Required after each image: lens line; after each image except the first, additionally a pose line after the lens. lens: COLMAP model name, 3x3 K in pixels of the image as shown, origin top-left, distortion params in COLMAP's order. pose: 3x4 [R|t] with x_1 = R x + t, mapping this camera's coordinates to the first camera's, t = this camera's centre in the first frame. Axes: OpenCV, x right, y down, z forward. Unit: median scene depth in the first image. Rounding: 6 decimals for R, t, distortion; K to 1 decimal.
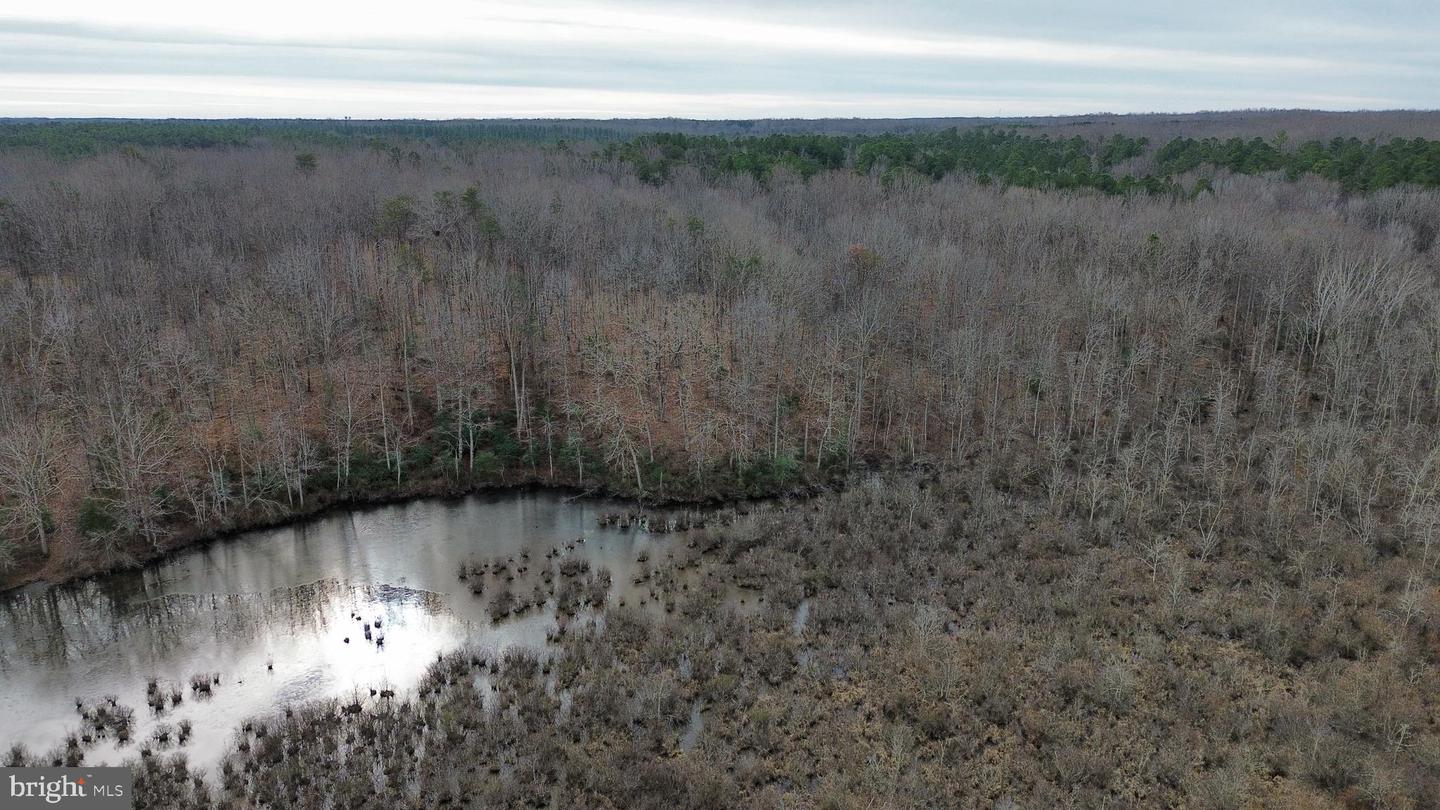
lens RADIAL K [[1001.4, 0, 726.2], [0, 1001.4, 399.4], [0, 0, 1]] dist [0.070337, -0.063367]
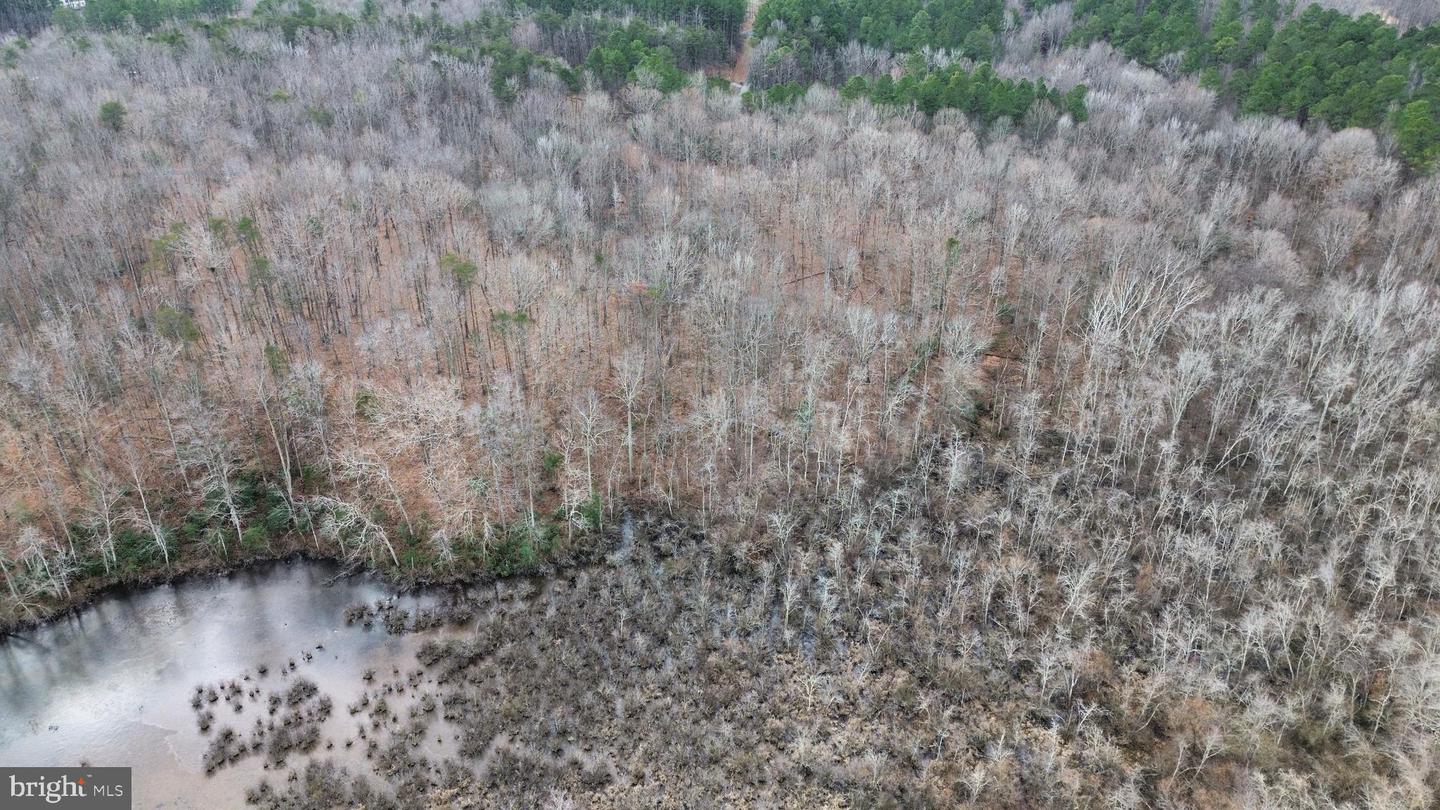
lens RADIAL K [[1001.4, 0, 725.5], [0, 1001.4, 407.8], [0, 0, 1]] dist [0.070337, -0.063367]
pose [[0.999883, -0.005884, 0.014154, 0.266744], [0.002201, 0.968934, 0.247310, -0.363089], [-0.015170, -0.247250, 0.968833, -0.008748]]
